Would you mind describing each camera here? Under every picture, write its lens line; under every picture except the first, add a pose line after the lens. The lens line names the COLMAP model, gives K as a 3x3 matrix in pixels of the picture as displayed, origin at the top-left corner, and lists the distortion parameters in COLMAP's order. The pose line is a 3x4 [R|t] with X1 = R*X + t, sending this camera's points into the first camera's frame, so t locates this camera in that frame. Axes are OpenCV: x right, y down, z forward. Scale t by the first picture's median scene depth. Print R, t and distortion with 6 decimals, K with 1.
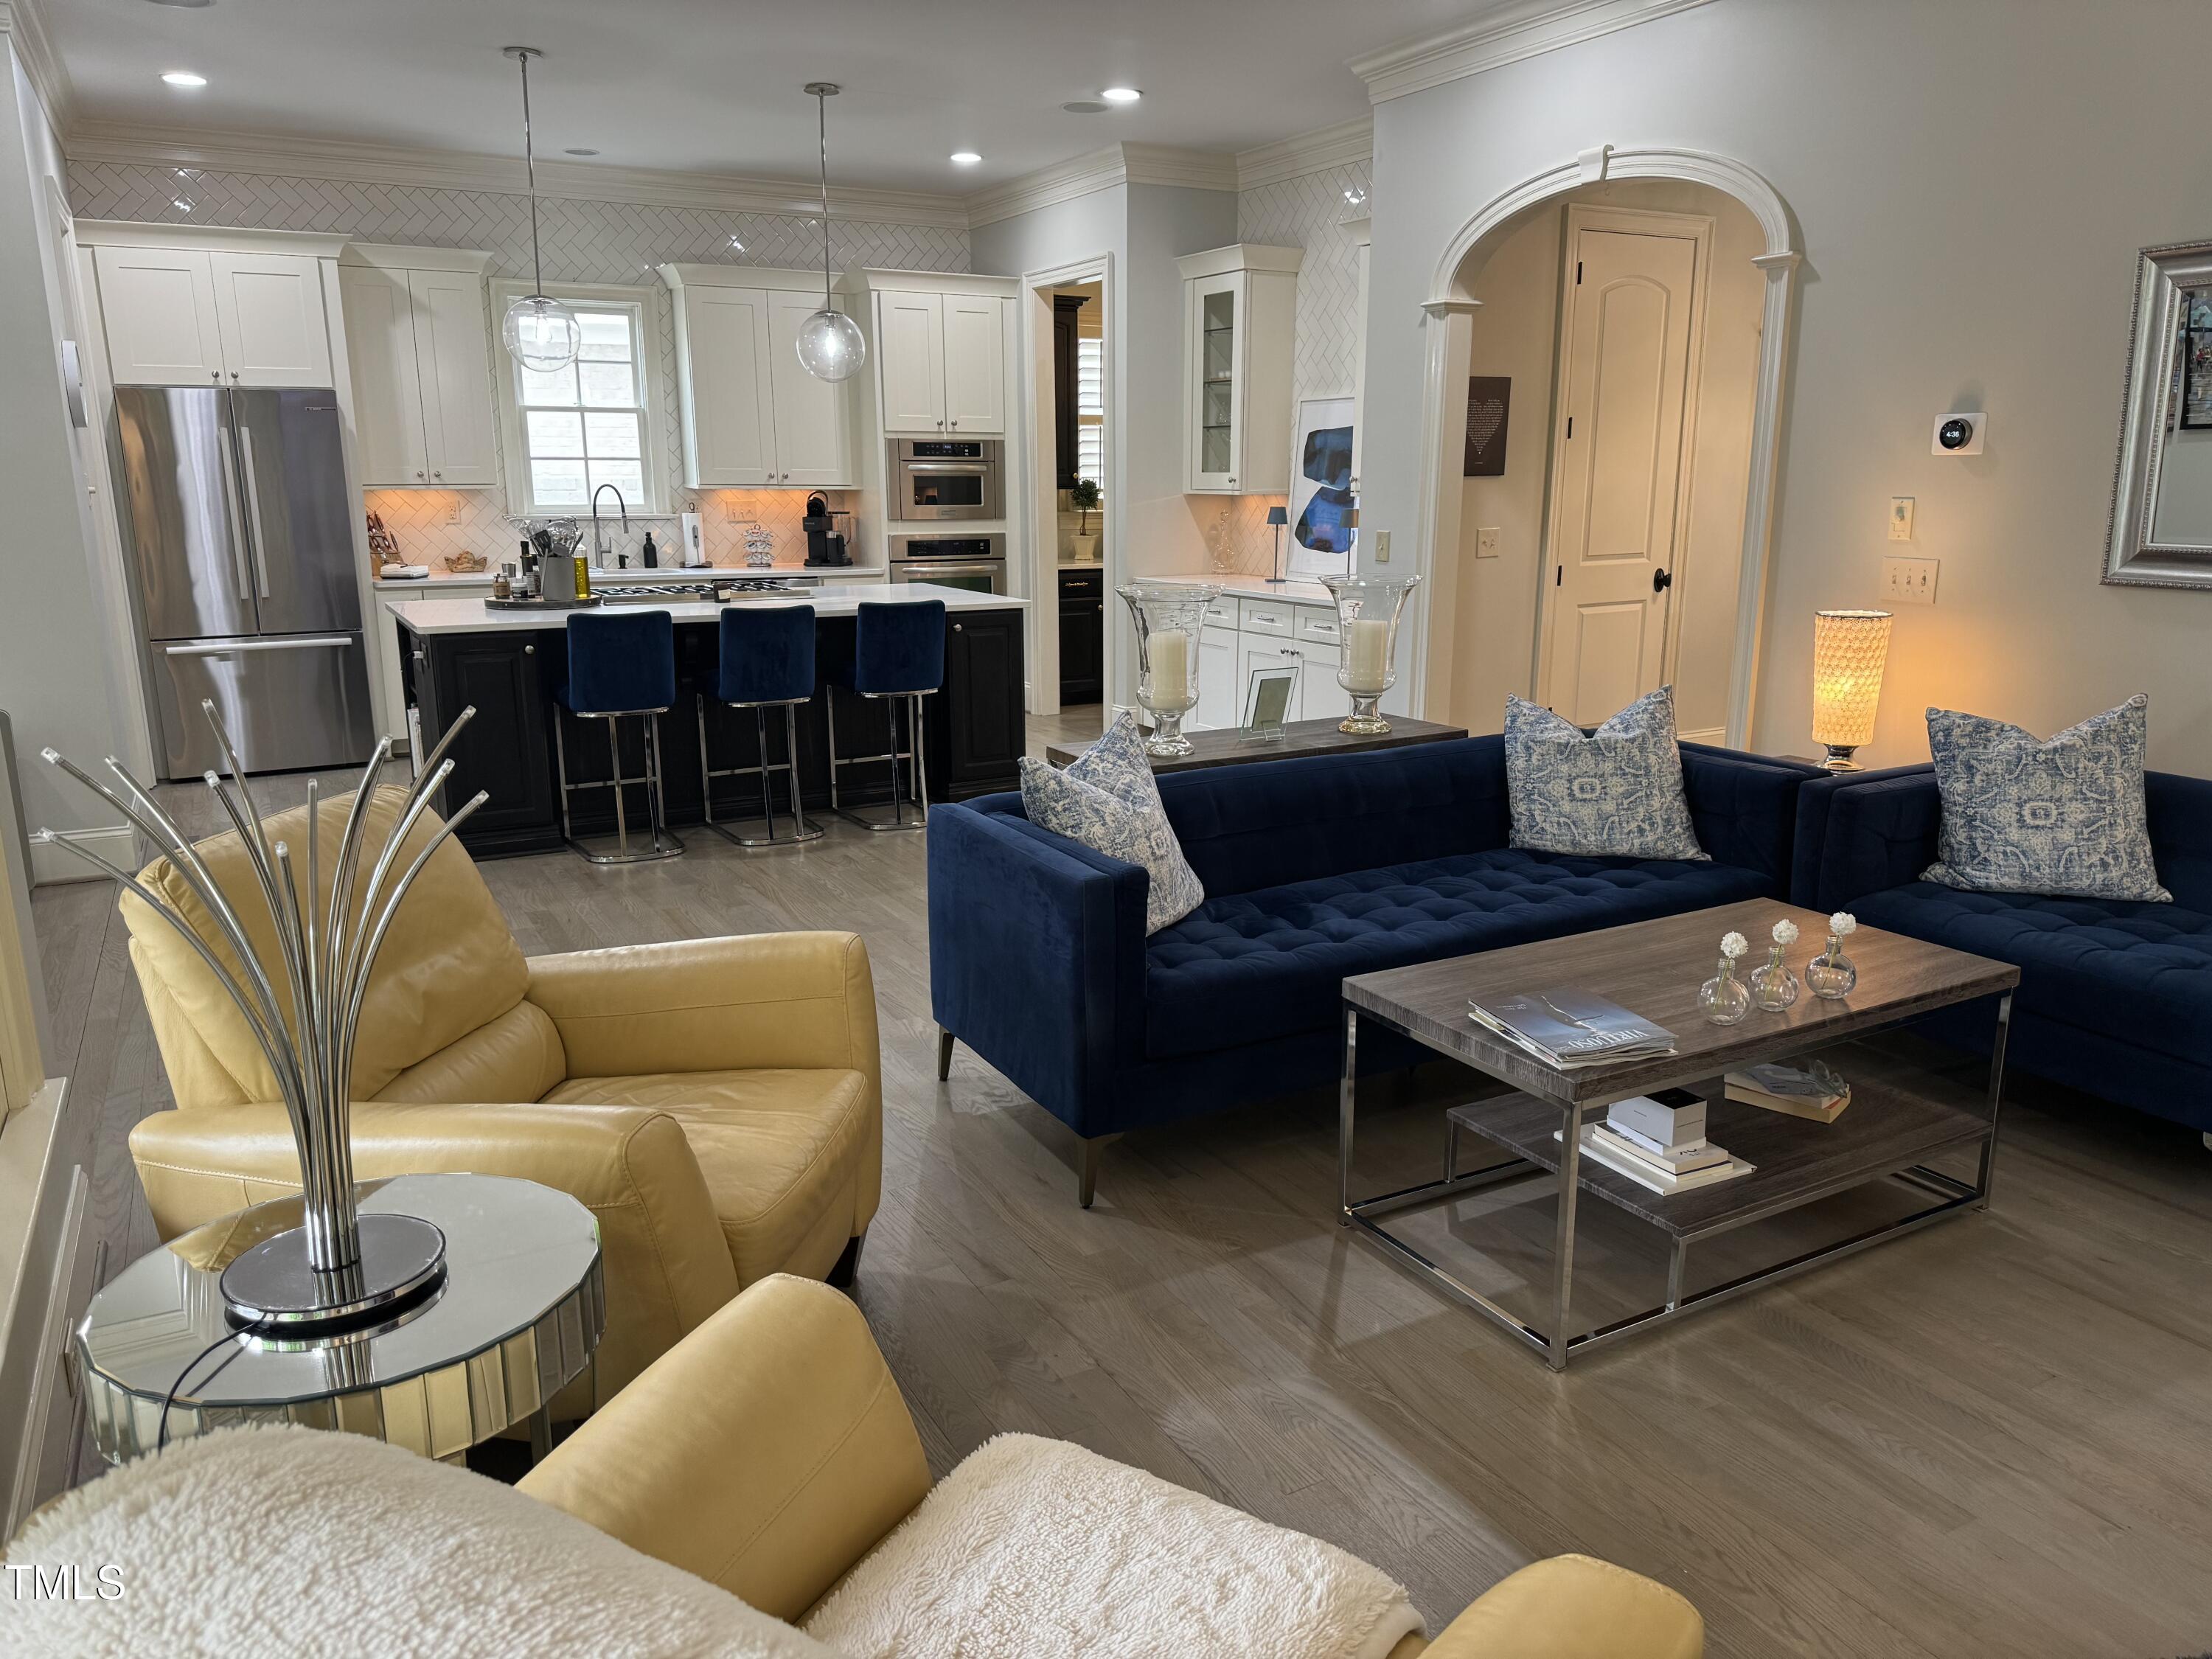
lens RADIAL K [[1554.8, 0, 1106.0], [0, 1554.8, 829.5], [0, 0, 1]] dist [0.112426, -0.180374]
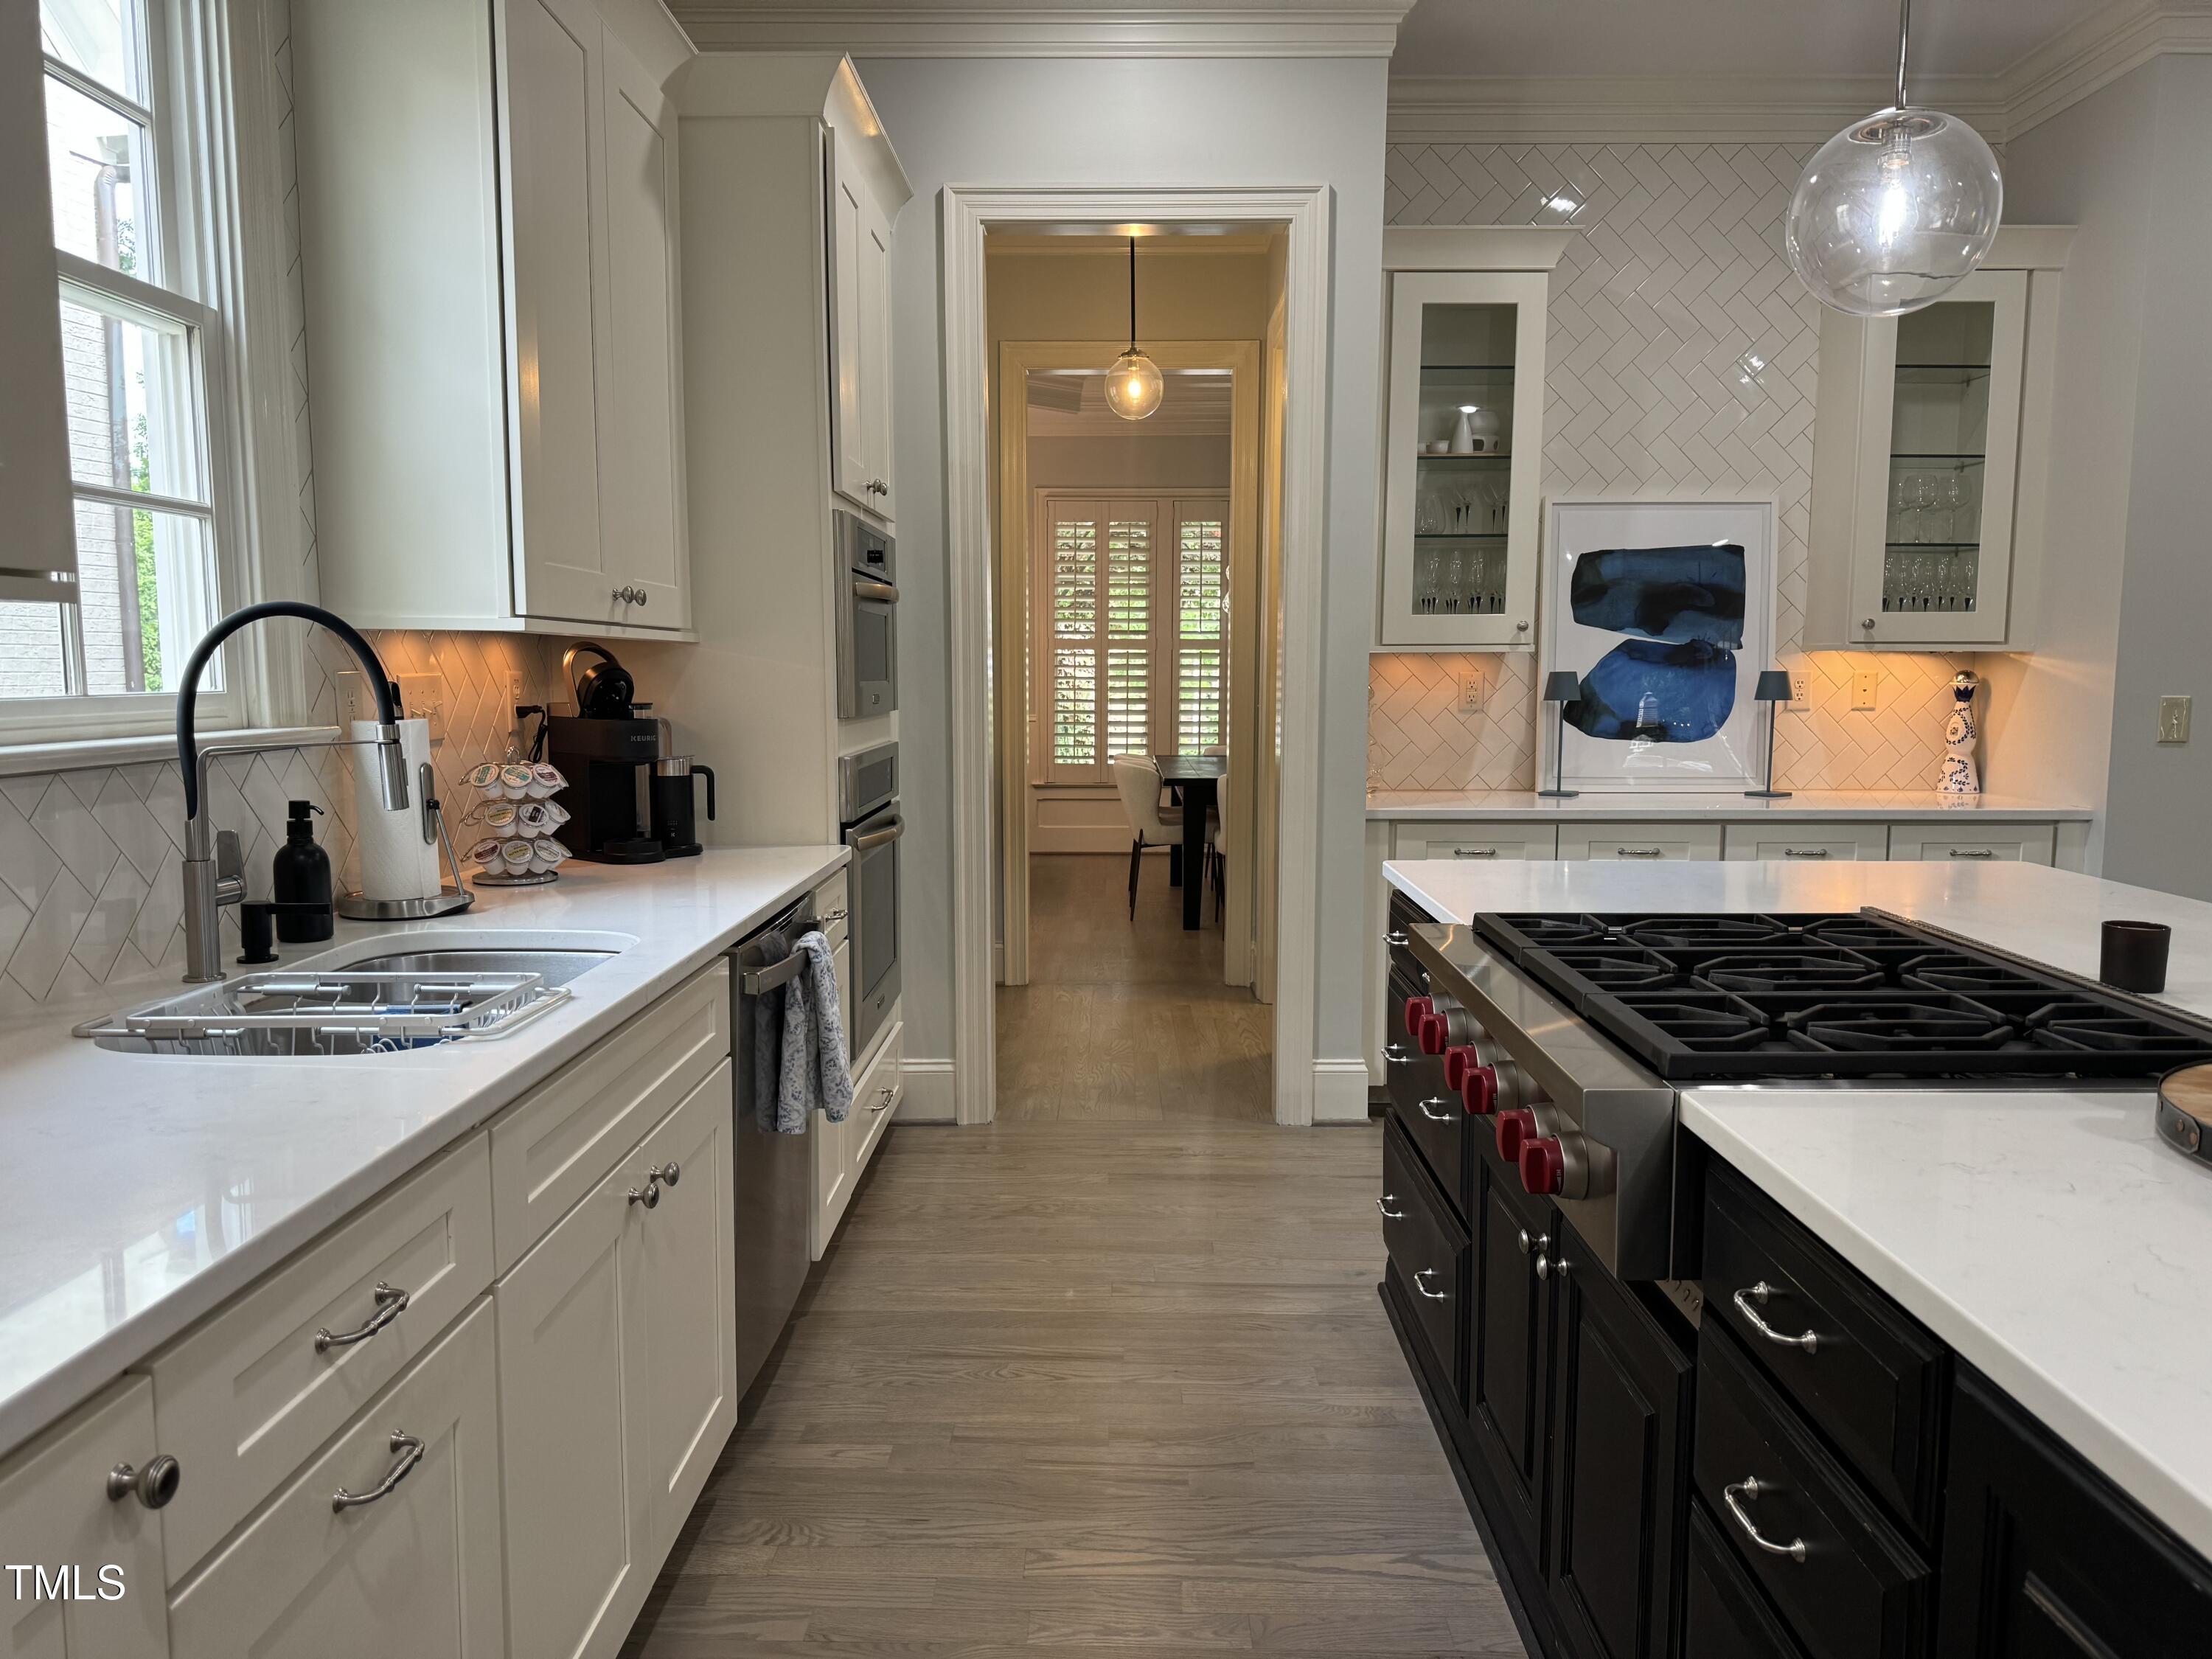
lens RADIAL K [[1554.8, 0, 1106.0], [0, 1554.8, 829.5], [0, 0, 1]] dist [0.112426, -0.180374]
pose [[0.493972, -0.089425, 0.864867, -0.462033], [0.195467, 0.980657, -0.010245, -0.162600], [-0.847221, 0.174114, 0.501897, 0.794470]]
